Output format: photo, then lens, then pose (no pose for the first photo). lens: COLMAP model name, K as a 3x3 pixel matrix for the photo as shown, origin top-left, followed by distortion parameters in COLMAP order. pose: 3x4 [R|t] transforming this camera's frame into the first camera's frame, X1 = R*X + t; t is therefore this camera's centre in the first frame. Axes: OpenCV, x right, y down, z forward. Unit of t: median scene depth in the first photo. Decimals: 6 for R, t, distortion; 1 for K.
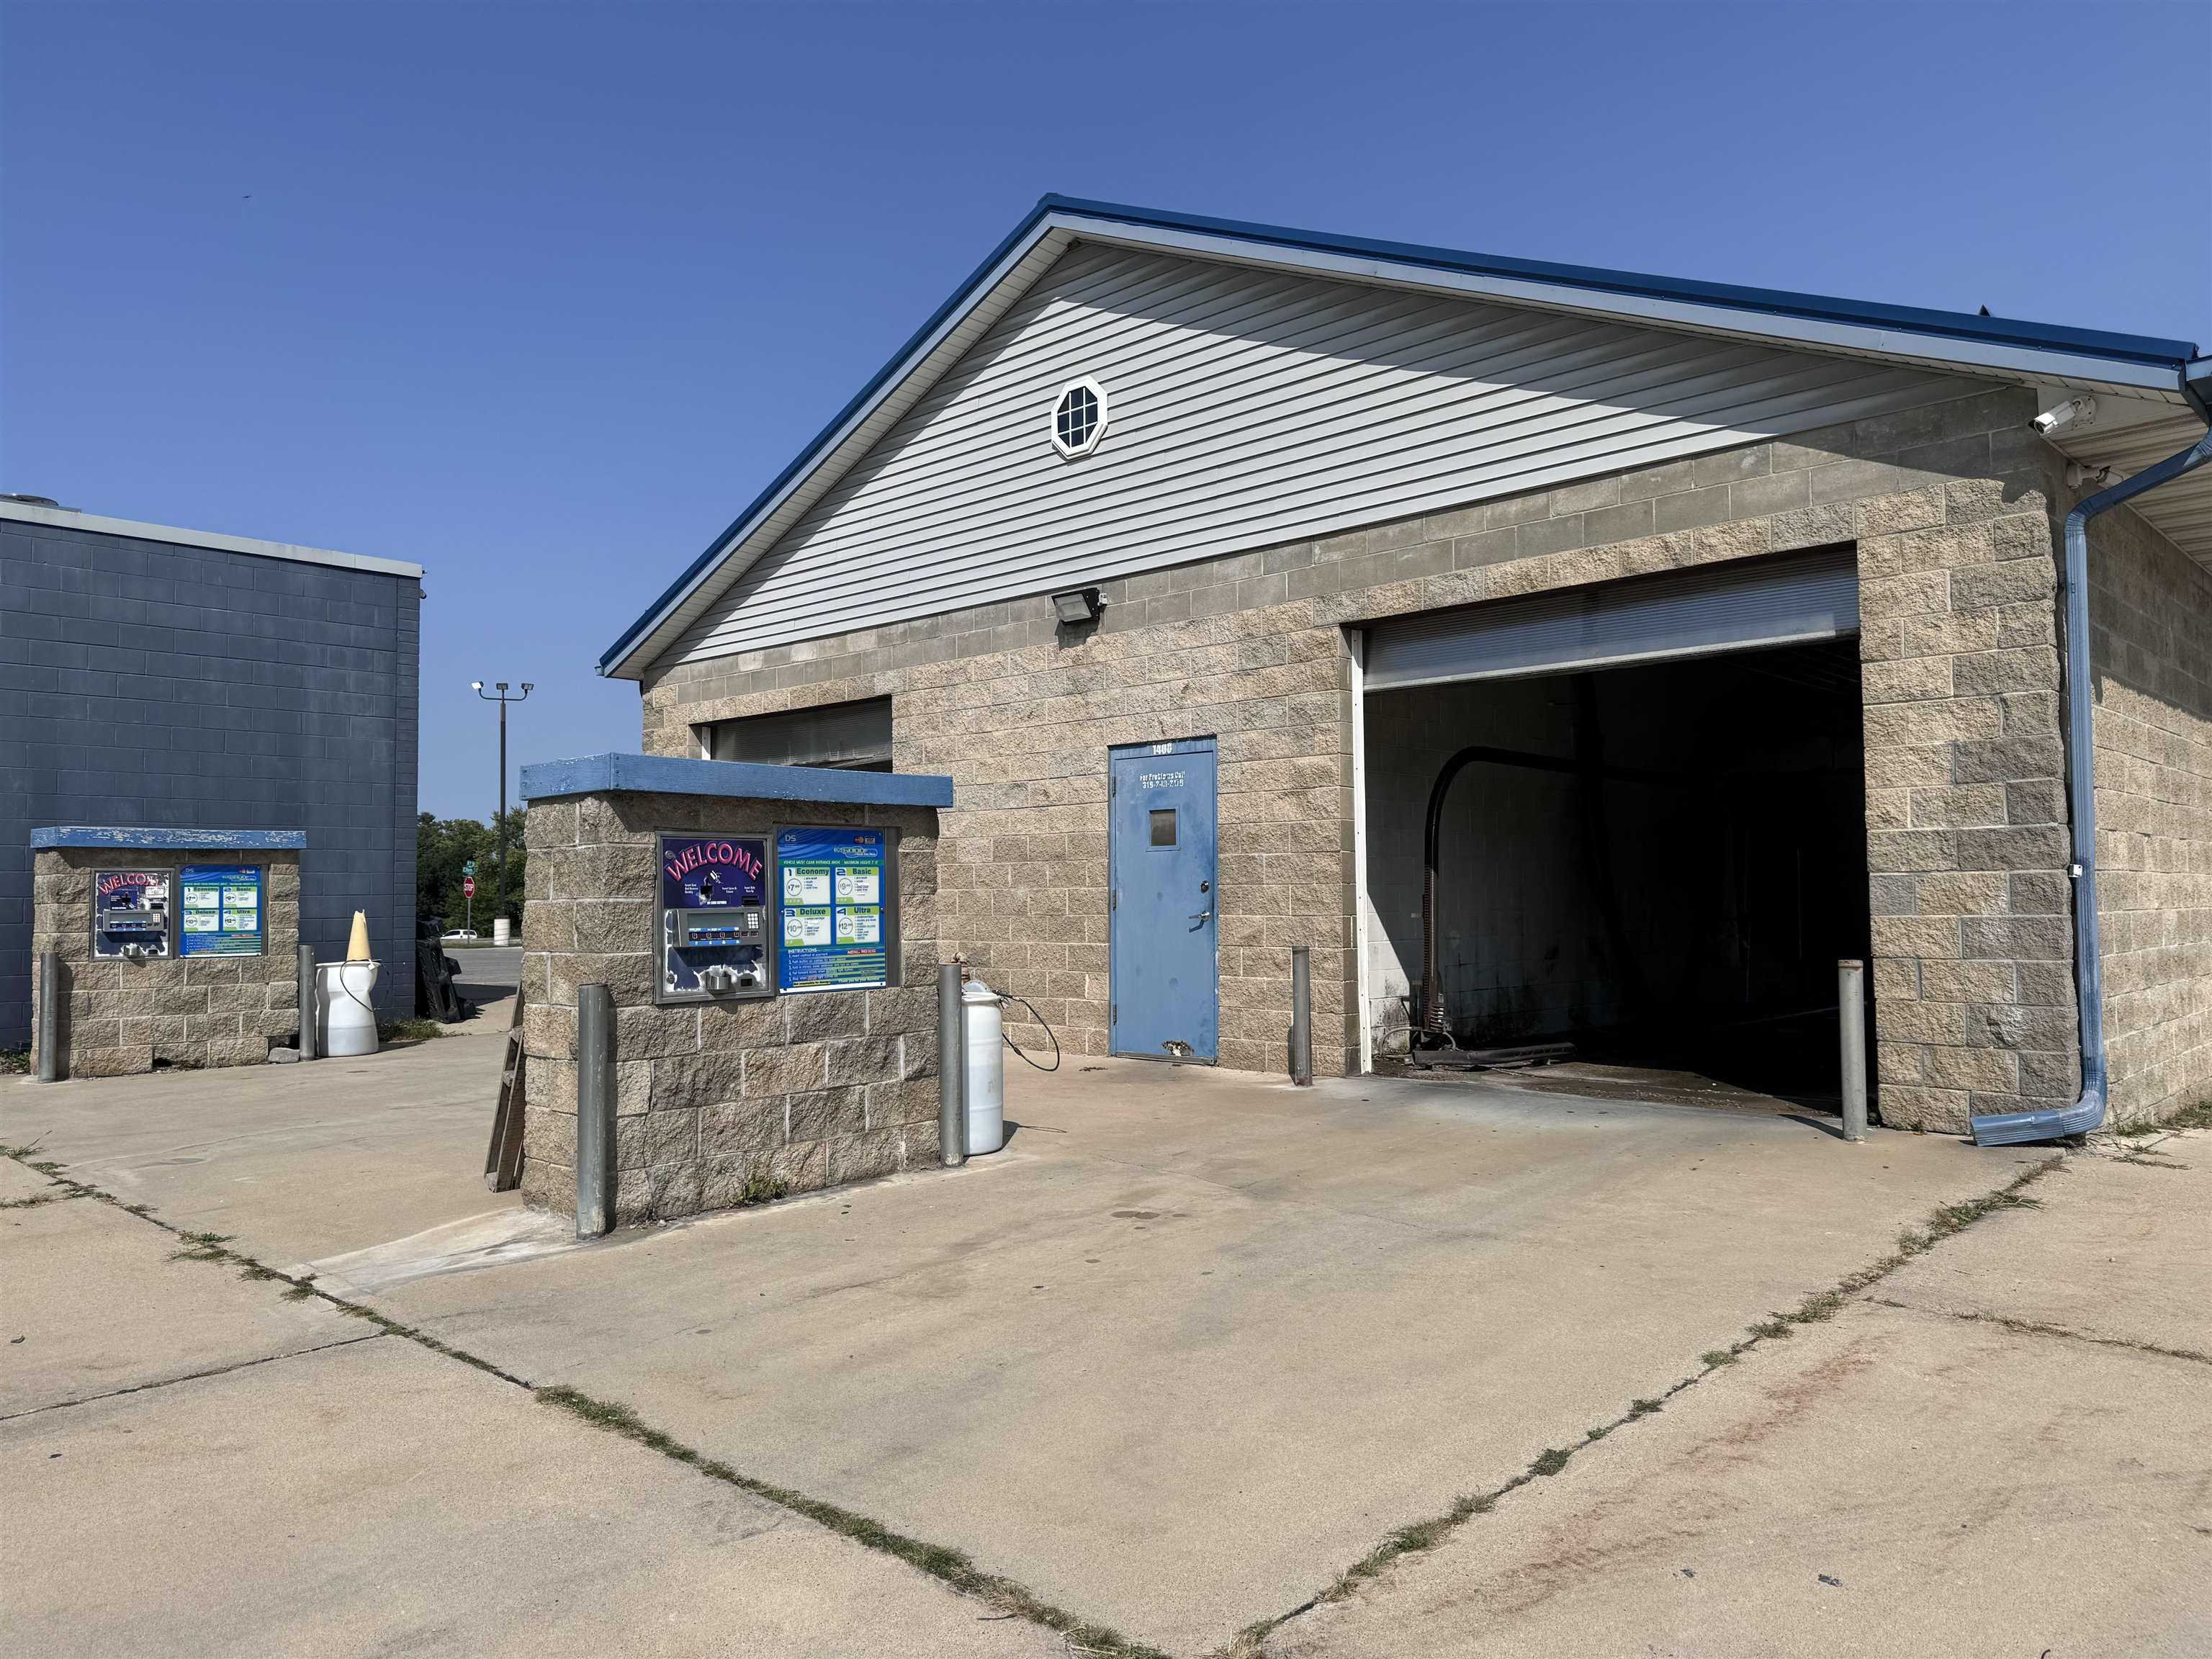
lens RADIAL K [[1531.2, 0, 1102.0], [0, 1531.2, 826.6], [0, 0, 1]] dist [0.155354, -0.259282]
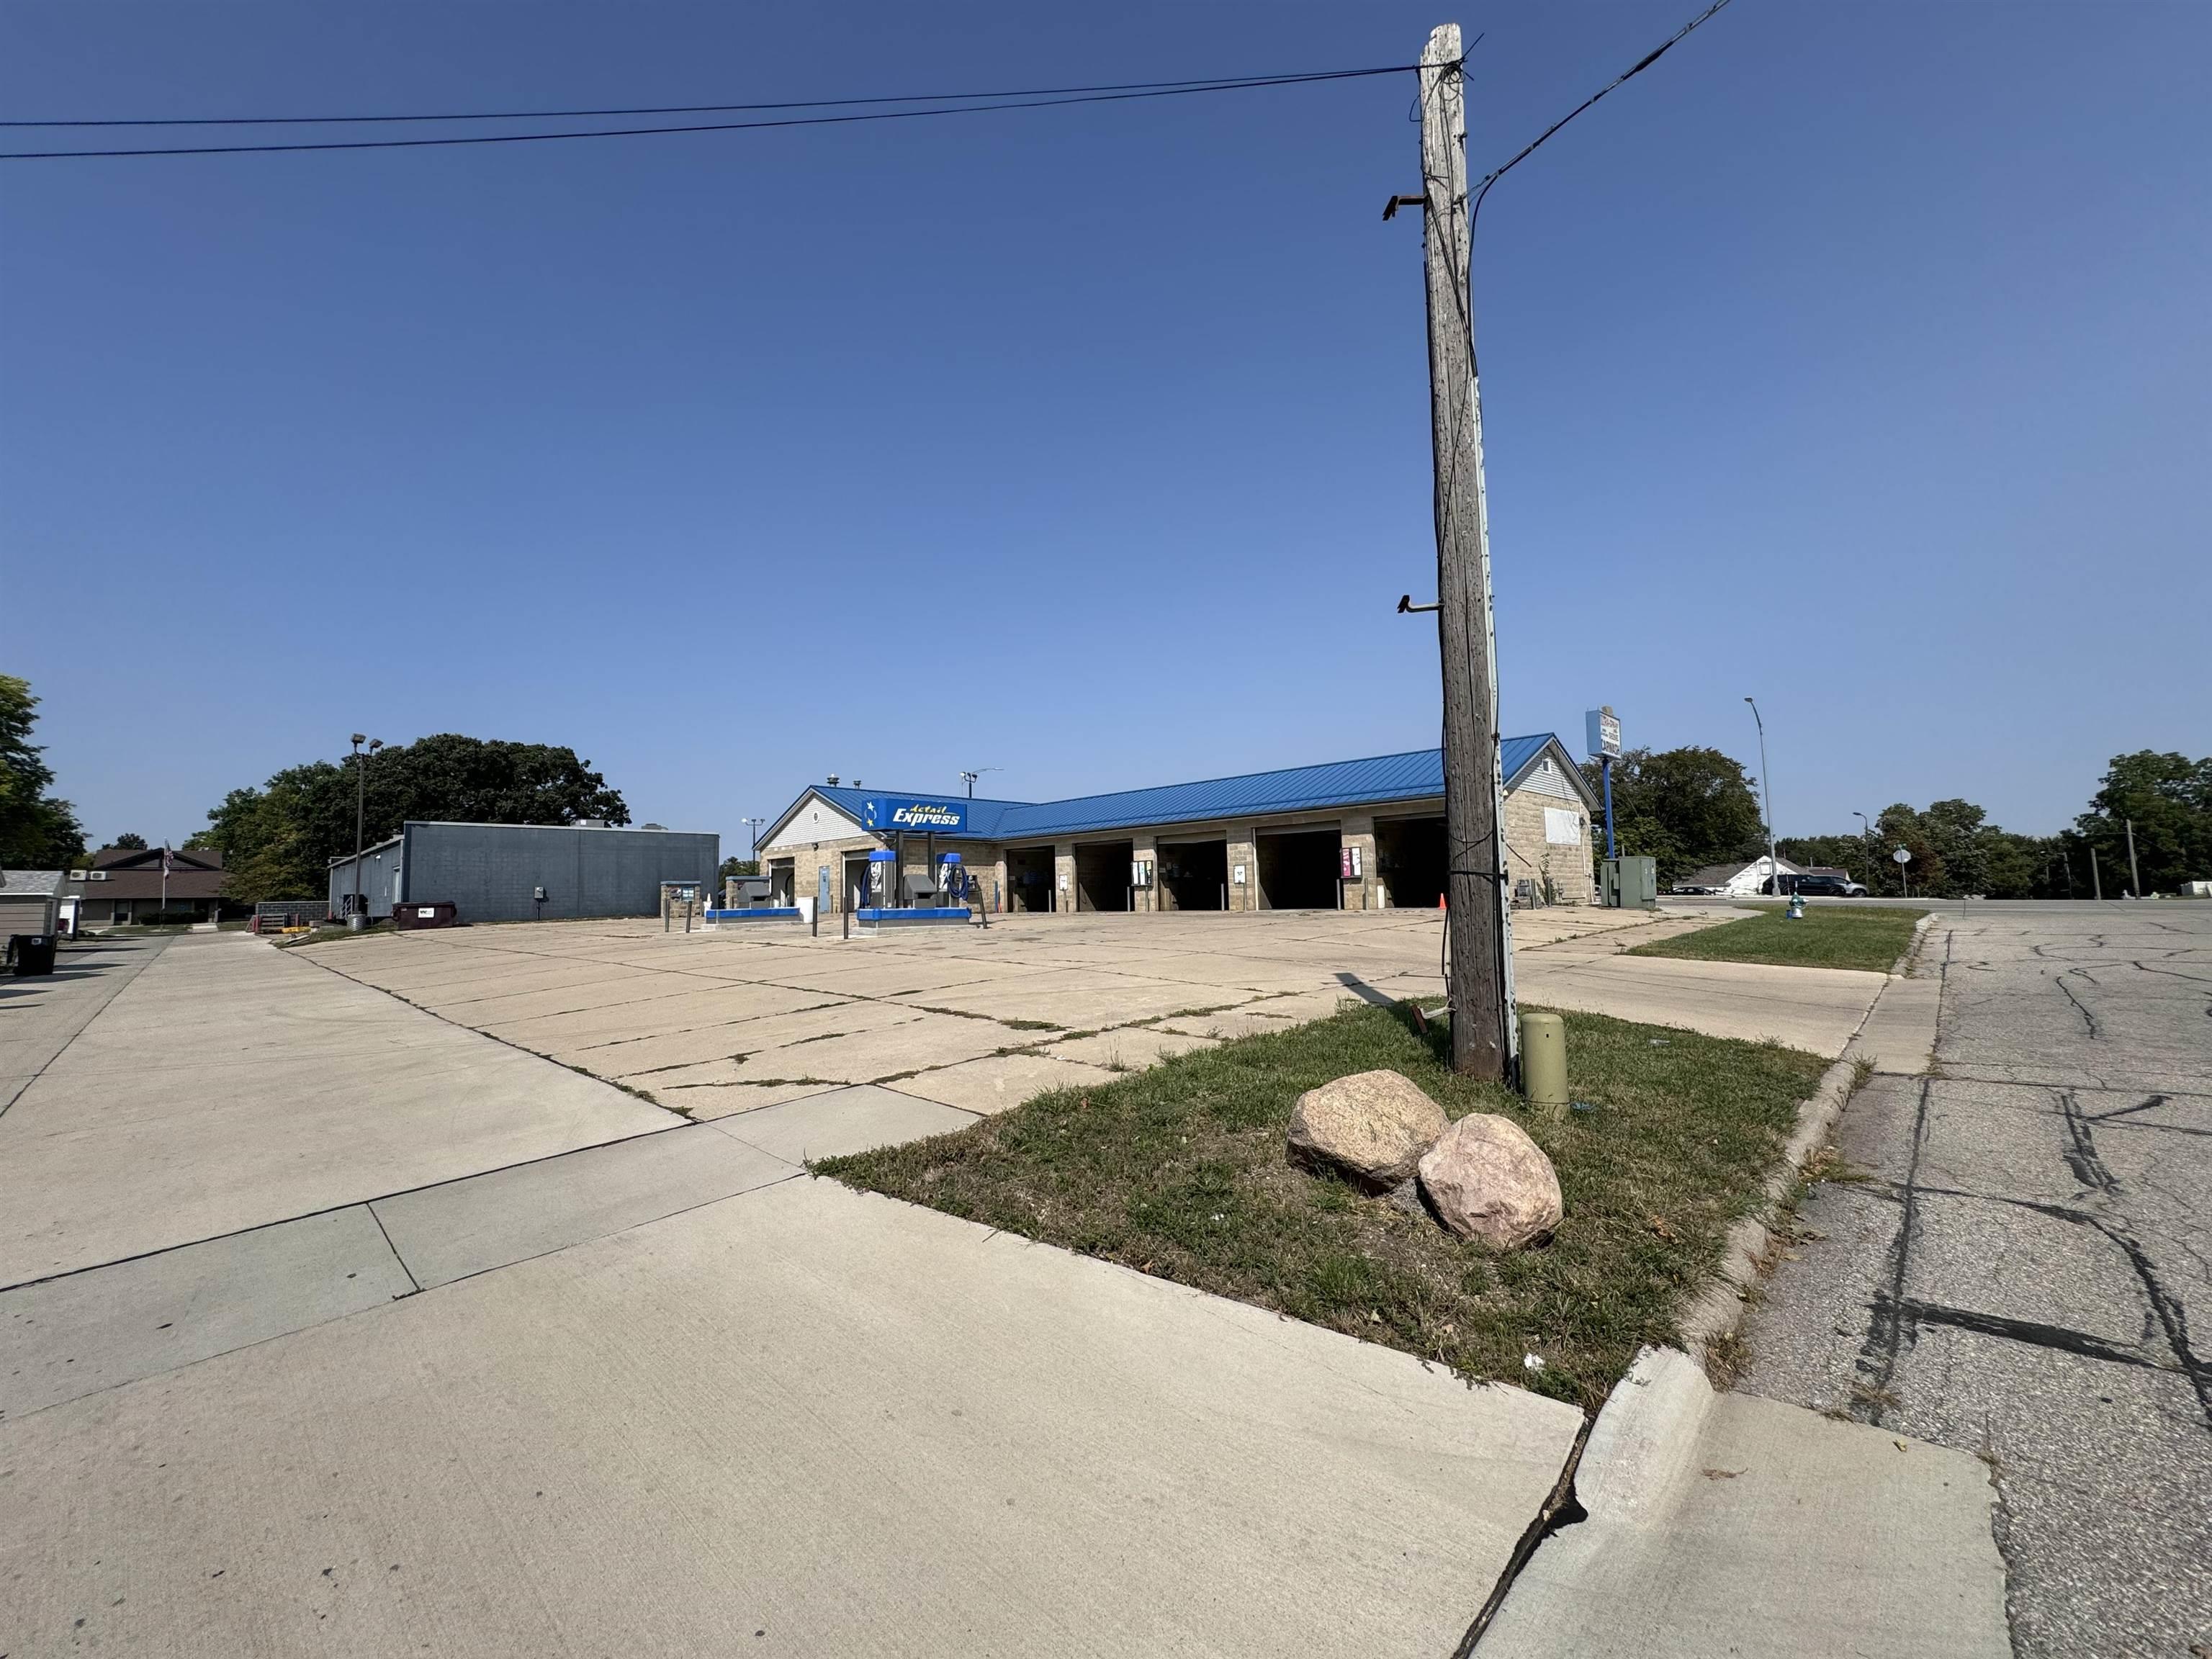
lens RADIAL K [[879.7, 0, 1107.0], [0, 879.7, 821.4], [0, 0, 1]] dist [-0.000602, -0.000231]
pose [[0.999821, -0.017086, -0.008187, 1.300494], [0.016755, 0.999101, -0.038930, -0.079881], [0.008844, 0.038786, 0.999208, -2.840431]]
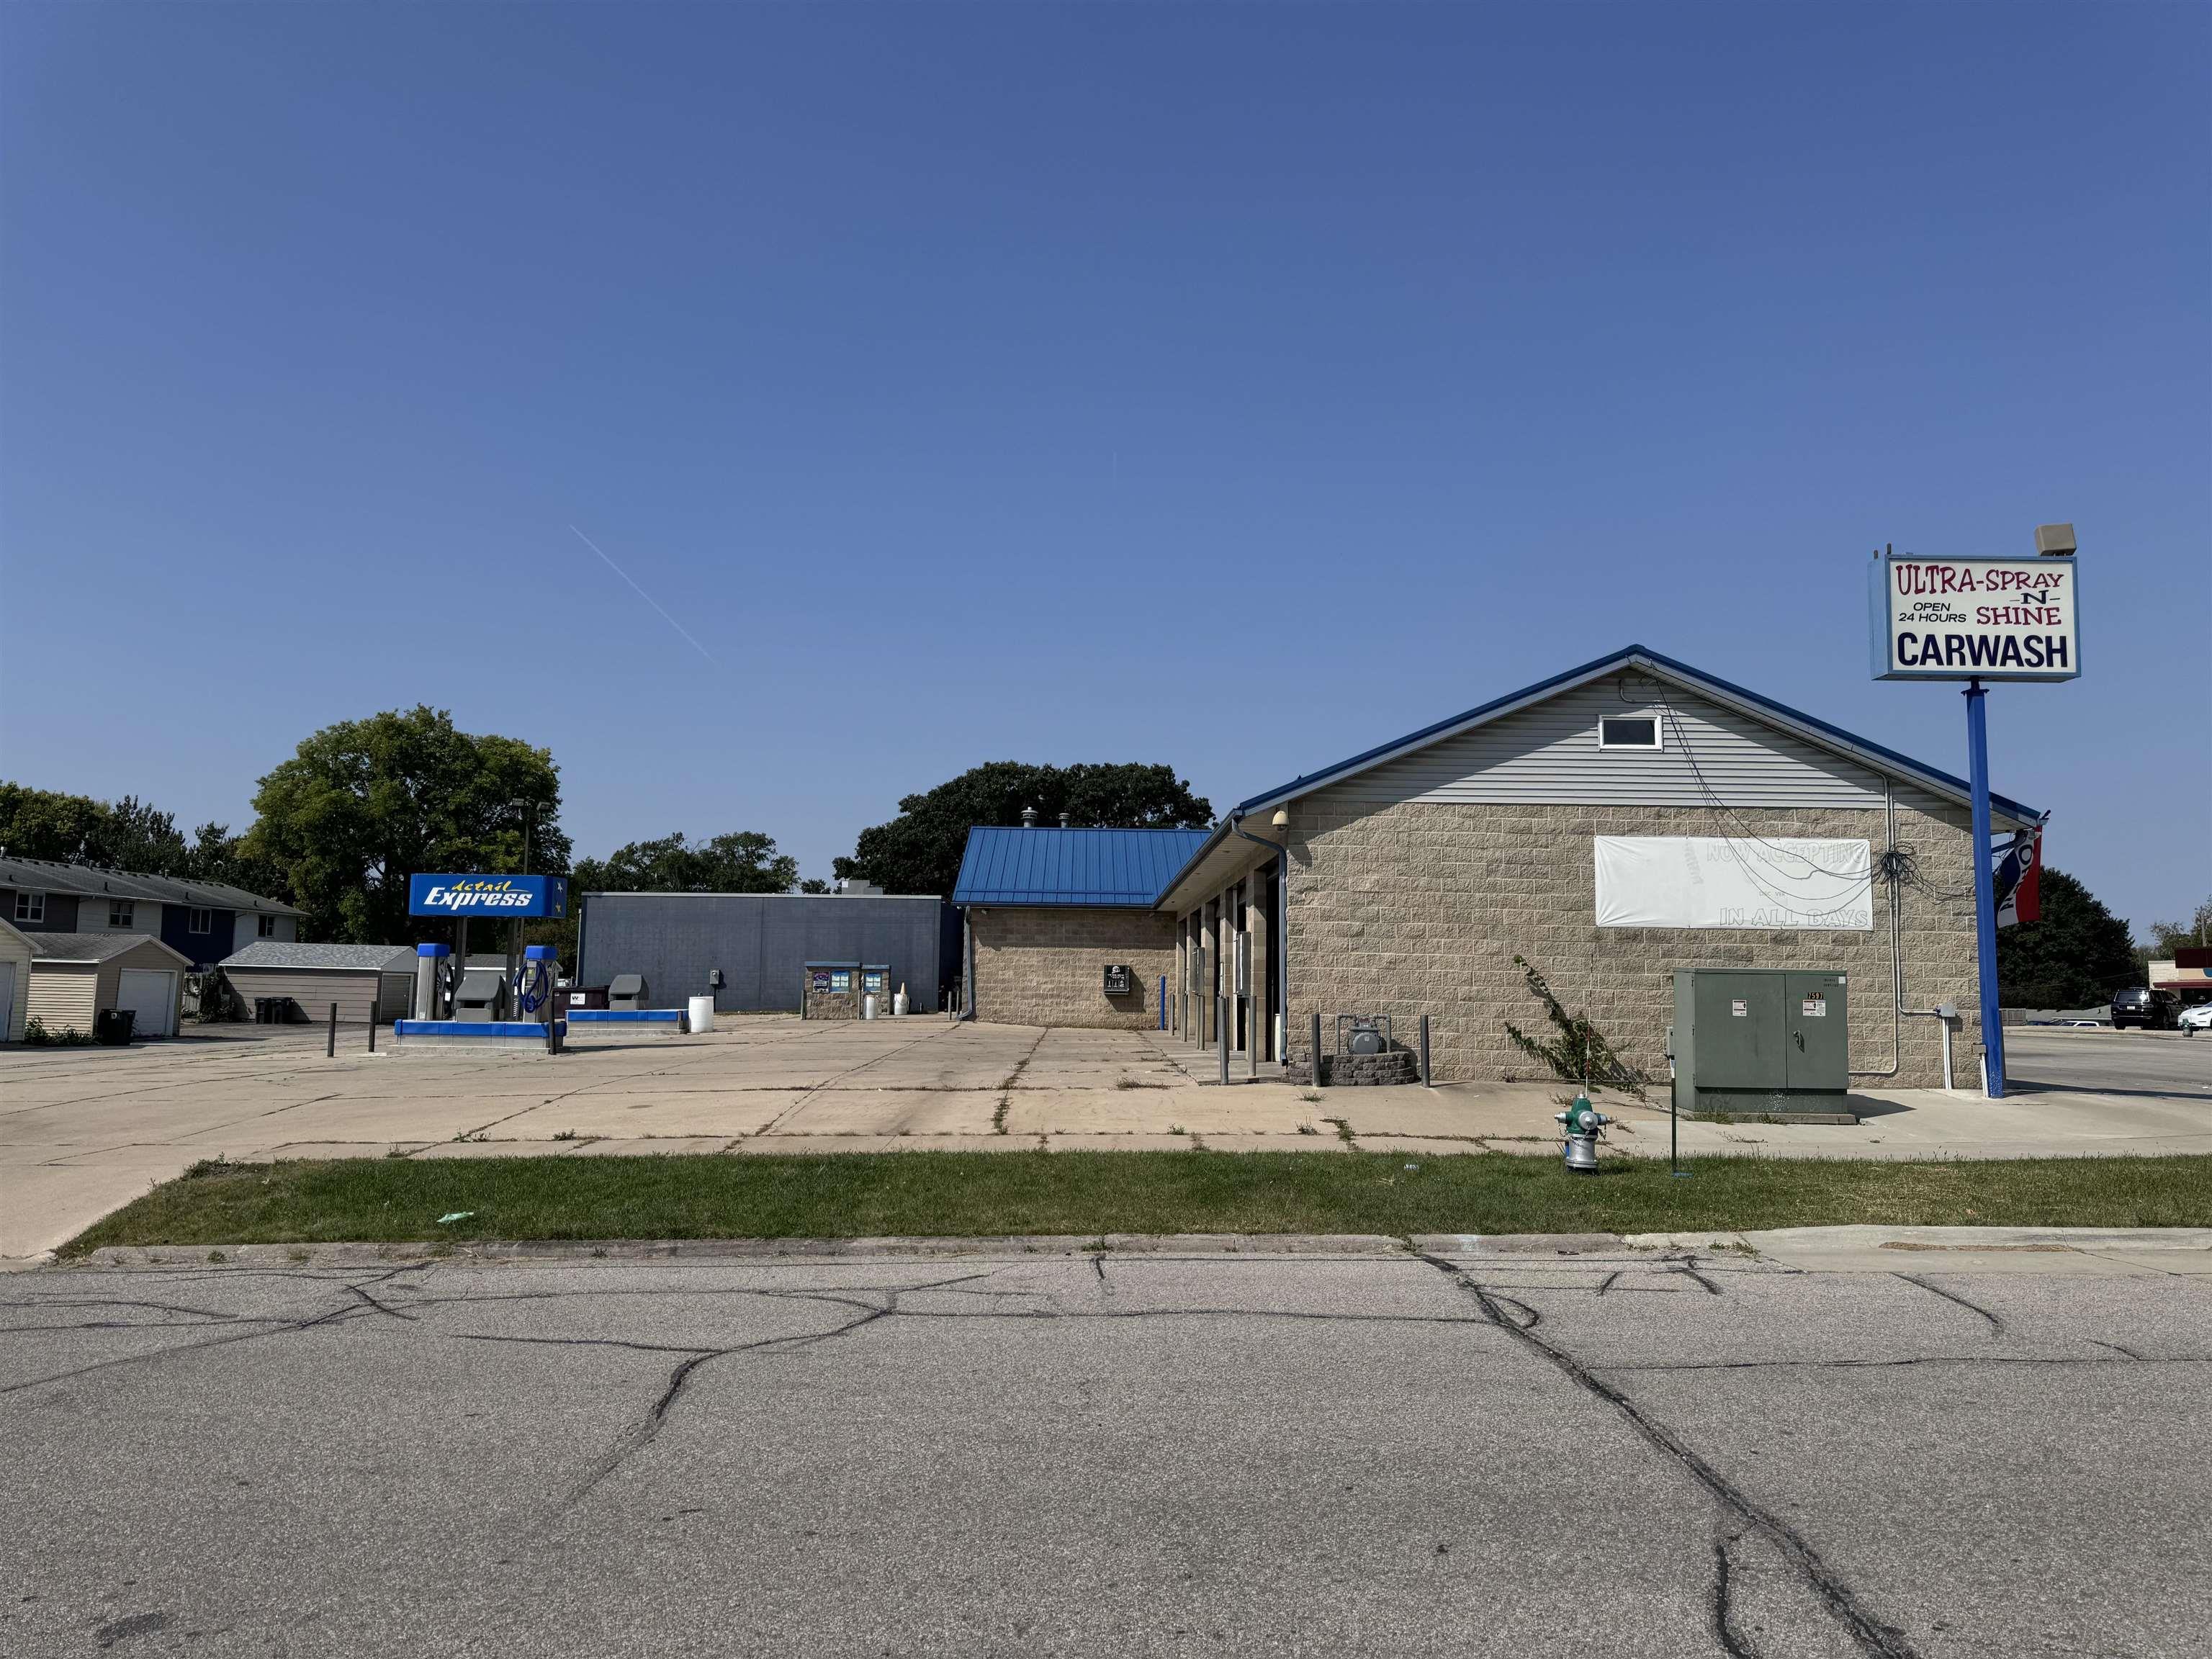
lens RADIAL K [[1533.2, 0, 1105.2], [0, 1533.2, 824.1], [0, 0, 1]] dist [0.143700, -0.223895]
pose [[0.699747, -0.060360, -0.711836, 3.516442], [0.016855, 0.997542, -0.068018, -0.101407], [0.714192, 0.035597, 0.699044, -1.904180]]
